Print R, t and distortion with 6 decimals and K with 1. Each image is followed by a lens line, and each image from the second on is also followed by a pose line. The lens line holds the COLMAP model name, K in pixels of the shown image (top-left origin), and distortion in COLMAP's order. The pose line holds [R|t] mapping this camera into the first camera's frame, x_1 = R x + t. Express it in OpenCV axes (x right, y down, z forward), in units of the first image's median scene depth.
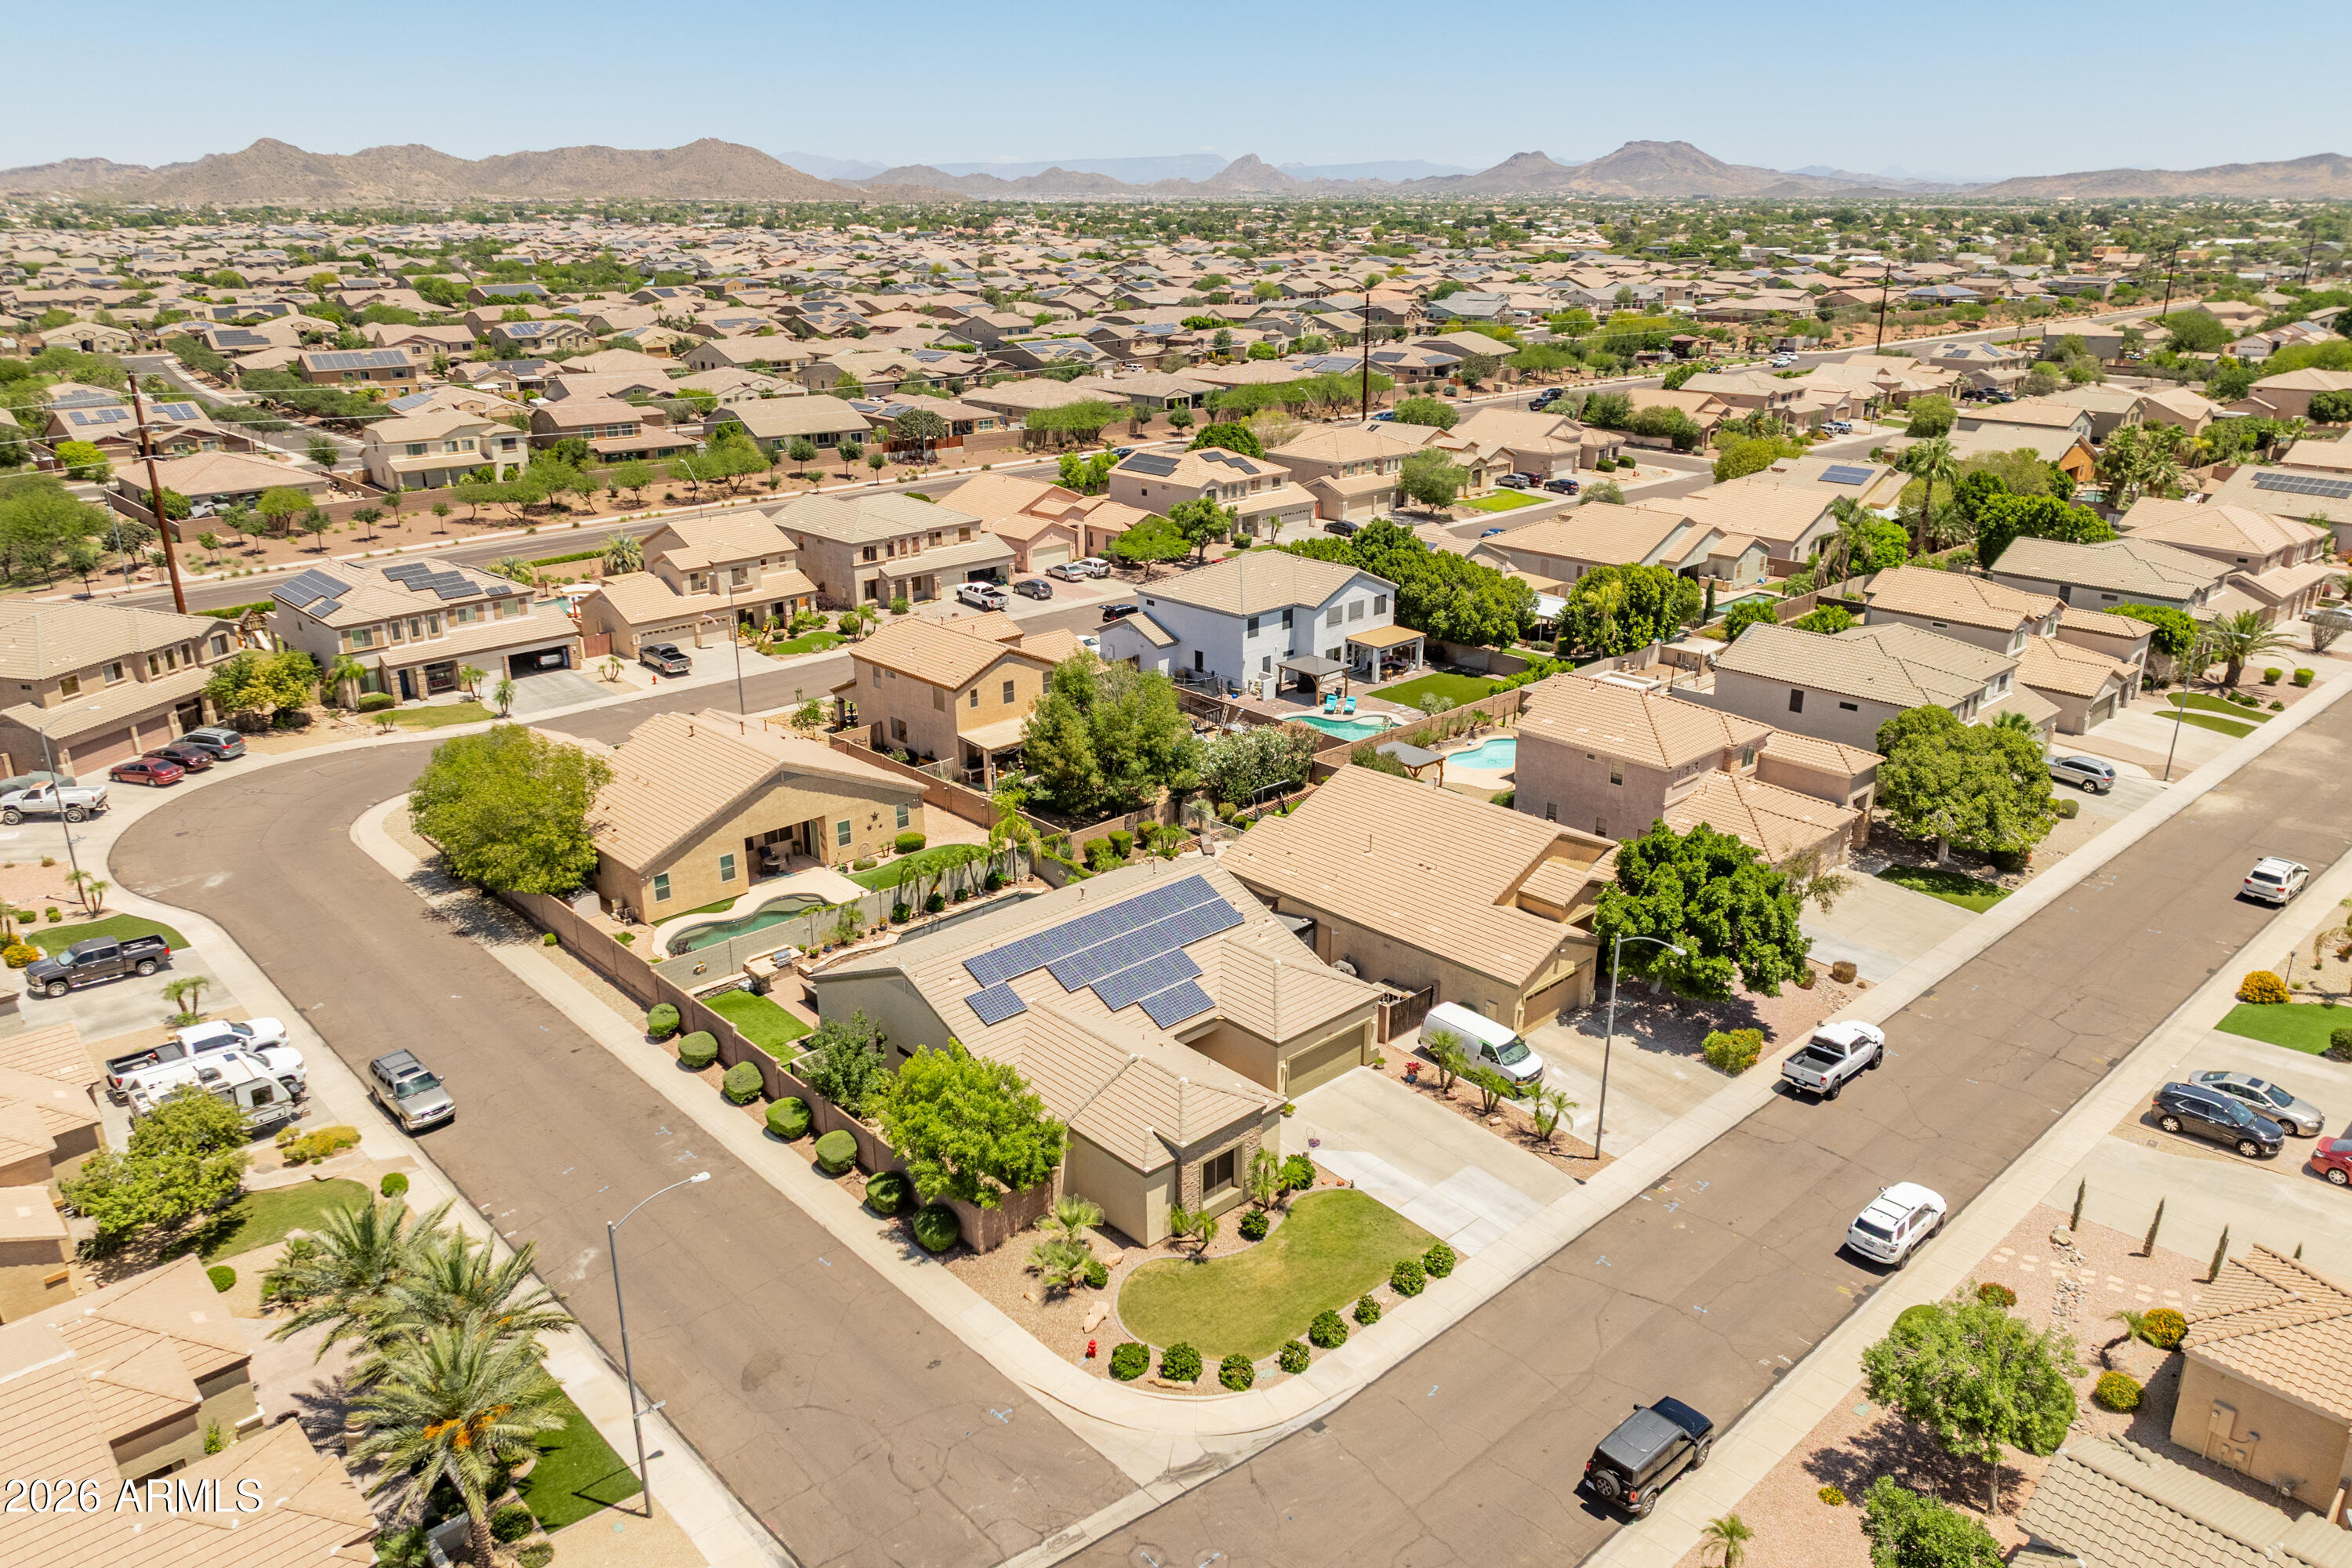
lens RADIAL K [[1647.8, 0, 1182.5], [0, 1647.8, 767.7], [0, 0, 1]] dist [-0.009072, 0.007137]
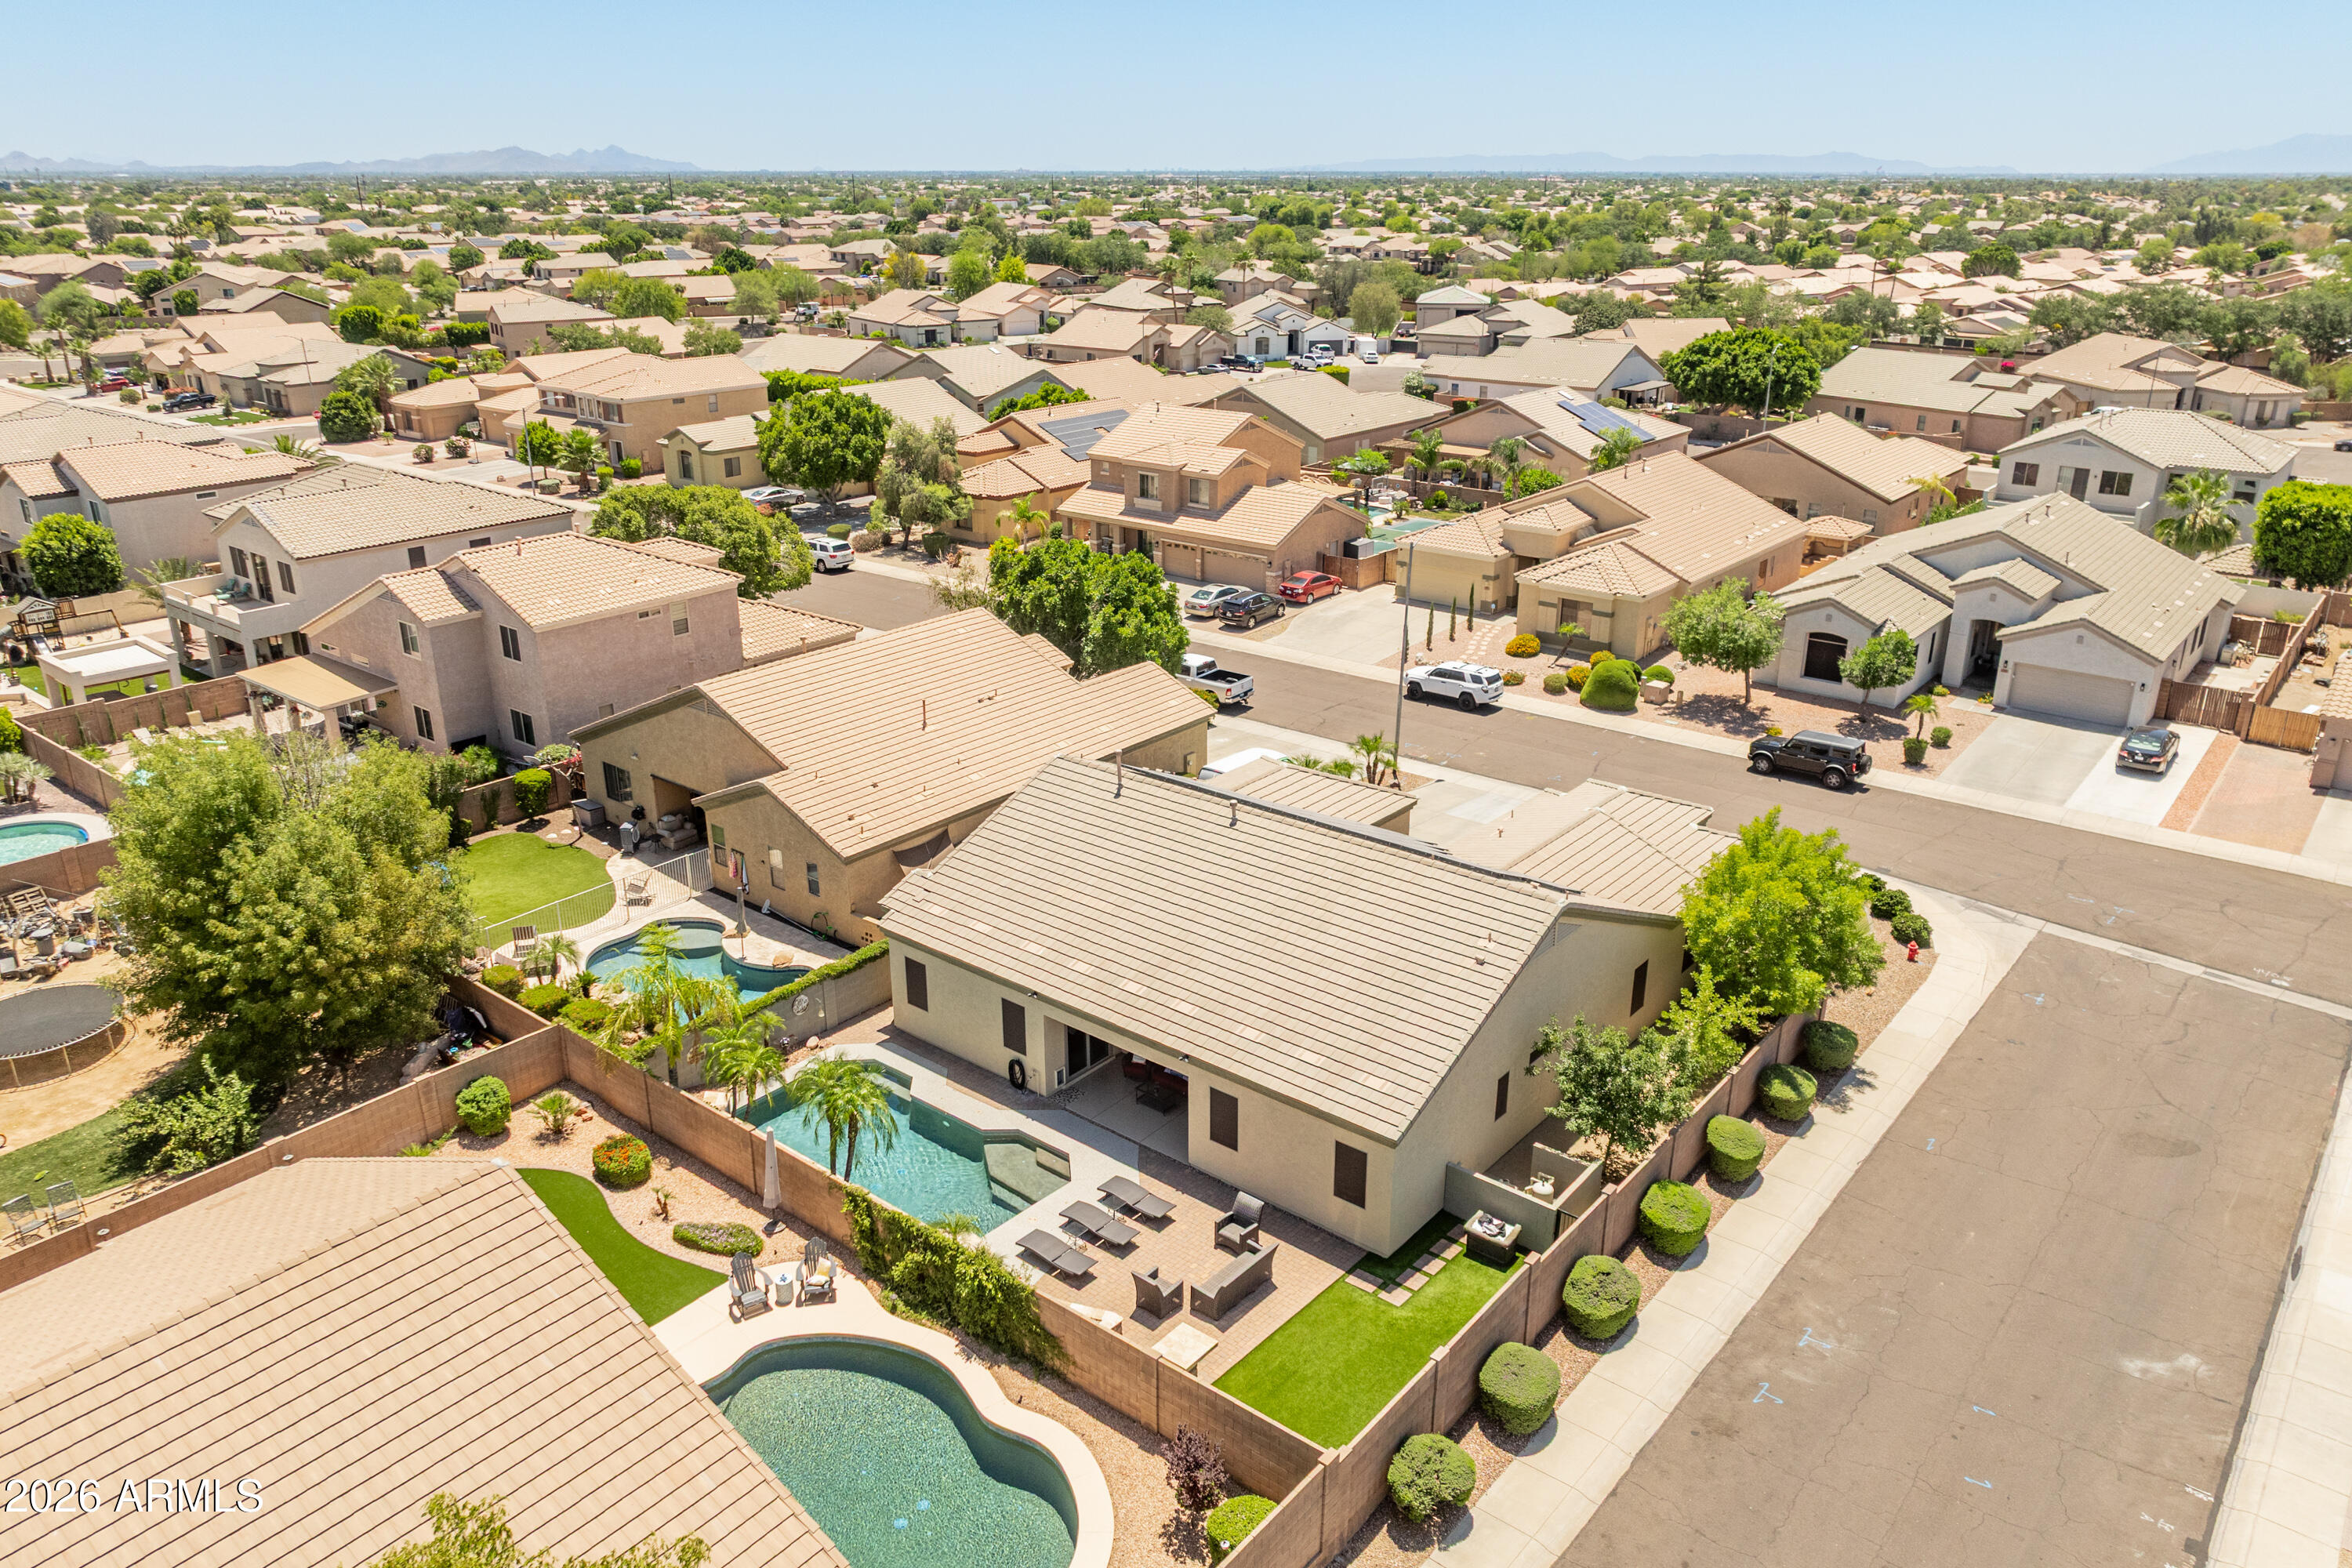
lens RADIAL K [[1647.8, 0, 1169.2], [0, 1647.8, 783.1], [0, 0, 1]] dist [-0.009072, 0.007137]
pose [[-0.129655, -0.342854, 0.930398, -0.442253], [0.327245, 0.870949, 0.366550, -0.119180], [-0.936002, 0.351993, -0.000725, 0.701282]]
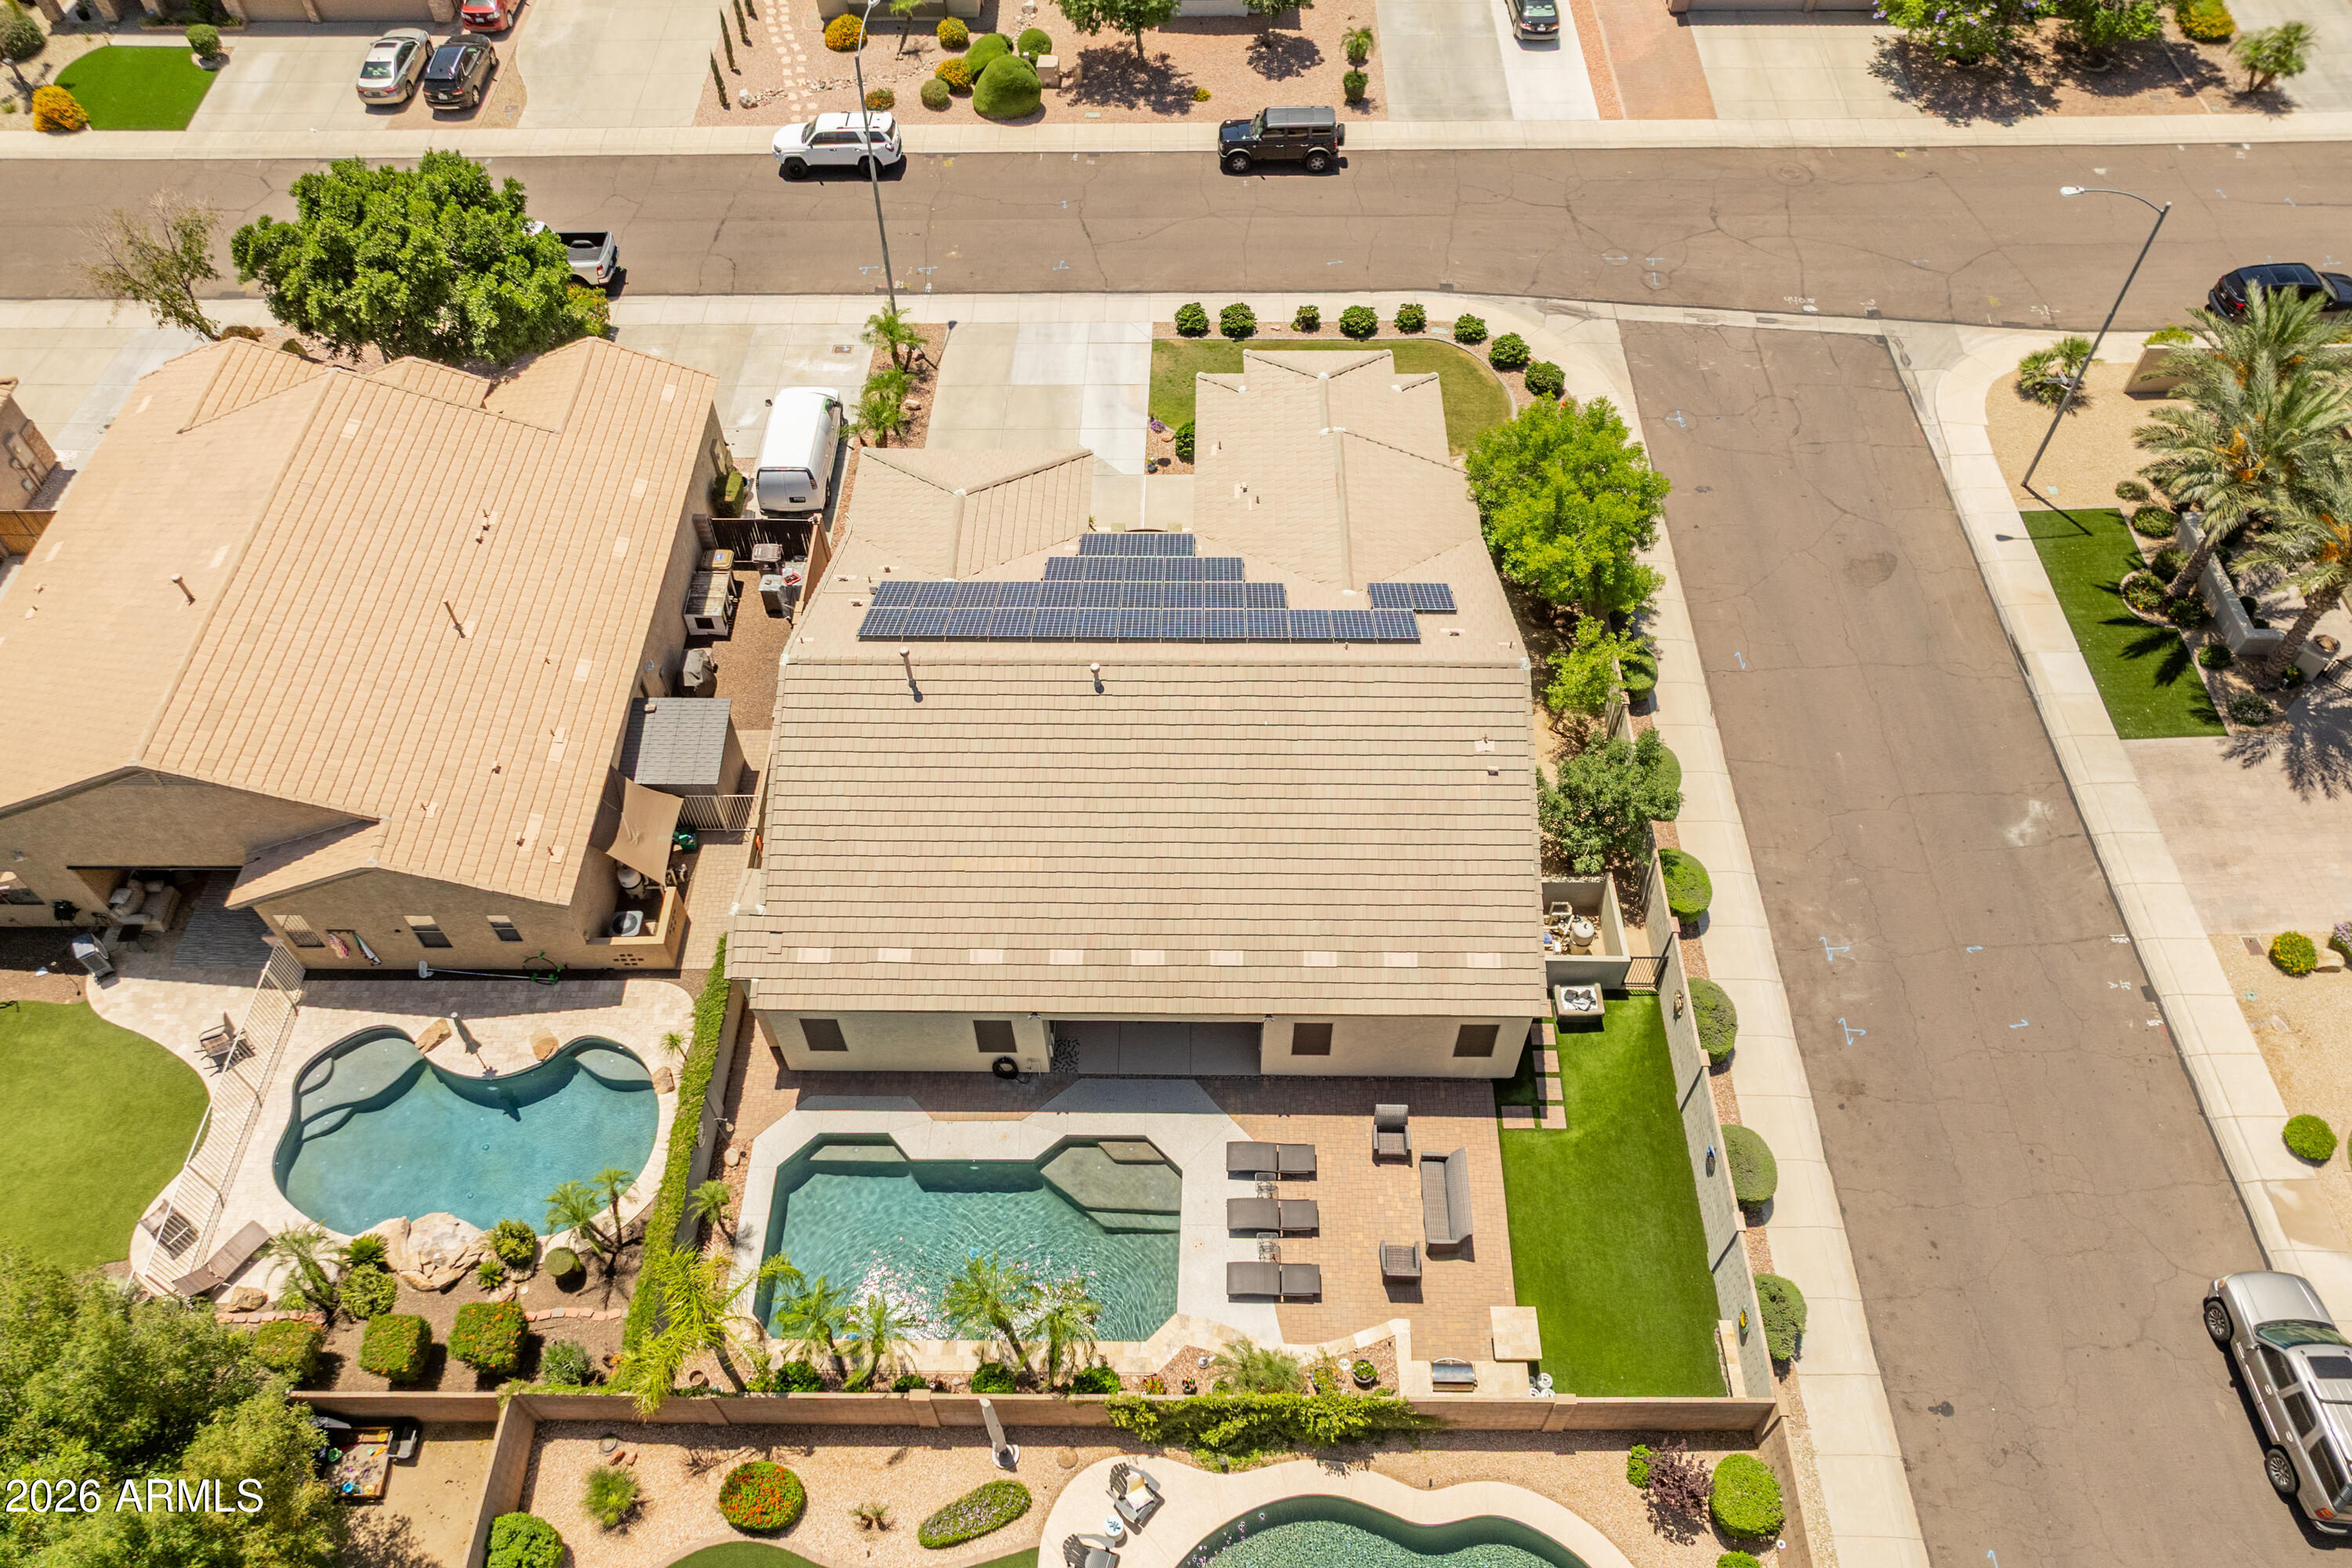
lens RADIAL K [[1647.8, 0, 1182.3], [0, 1647.8, 769.3], [0, 0, 1]] dist [-0.009072, 0.007137]
pose [[-0.724078, -0.535100, 0.435176, -0.220938], [0.236518, 0.400053, 0.885447, -0.248815], [-0.647897, 0.744060, -0.163109, 0.748662]]
